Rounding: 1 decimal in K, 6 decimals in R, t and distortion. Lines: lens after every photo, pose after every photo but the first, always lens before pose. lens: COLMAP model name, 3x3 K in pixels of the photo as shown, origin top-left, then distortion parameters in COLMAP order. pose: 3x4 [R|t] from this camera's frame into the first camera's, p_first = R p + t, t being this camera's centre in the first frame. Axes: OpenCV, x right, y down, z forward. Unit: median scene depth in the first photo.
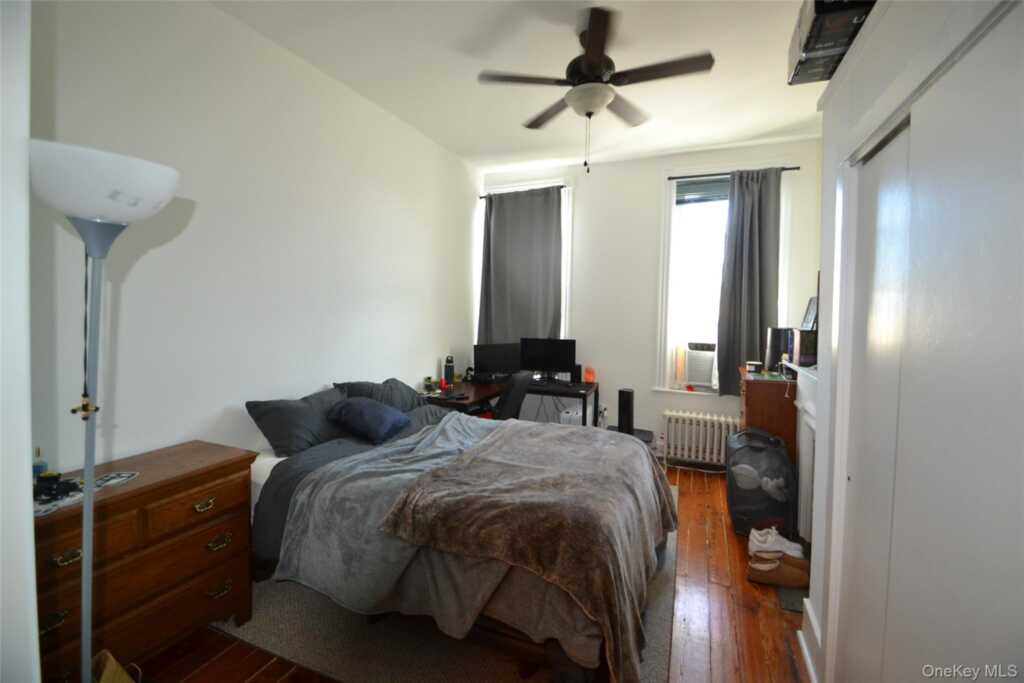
lens RADIAL K [[448.2, 0, 507.7], [0, 448.2, 320.4], [0, 0, 1]] dist [0.001599, -0.015733]
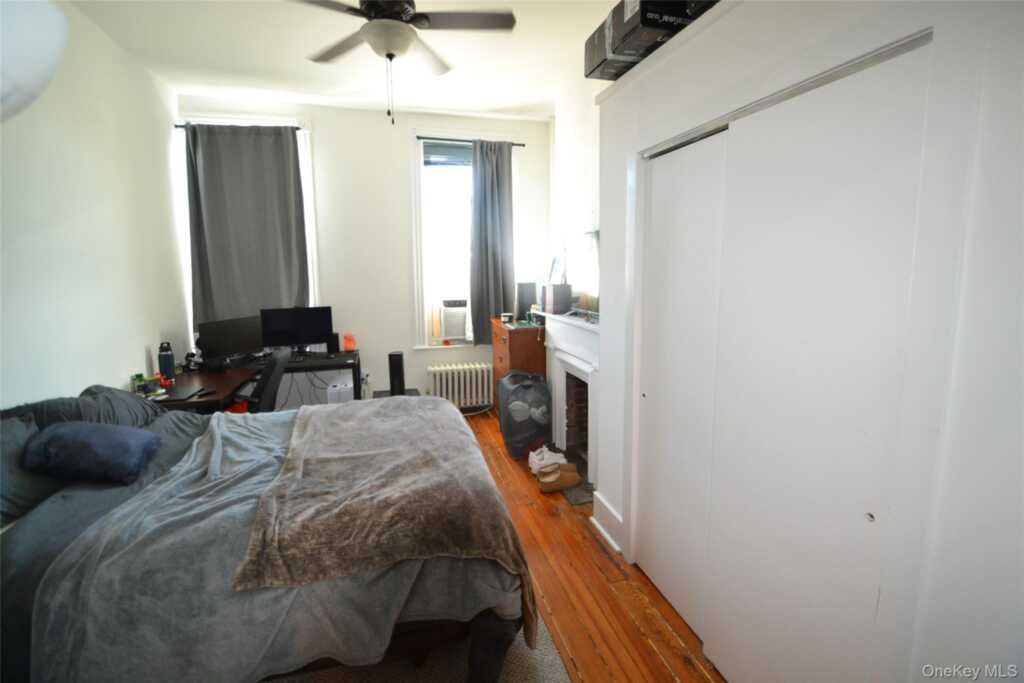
lens RADIAL K [[448.2, 0, 507.7], [0, 448.2, 320.4], [0, 0, 1]] dist [0.001599, -0.015733]
pose [[0.786856, -0.099196, 0.609112, -0.170005], [0.041217, 0.993241, 0.108507, -0.016753], [-0.615758, -0.060274, 0.785626, 0.090770]]
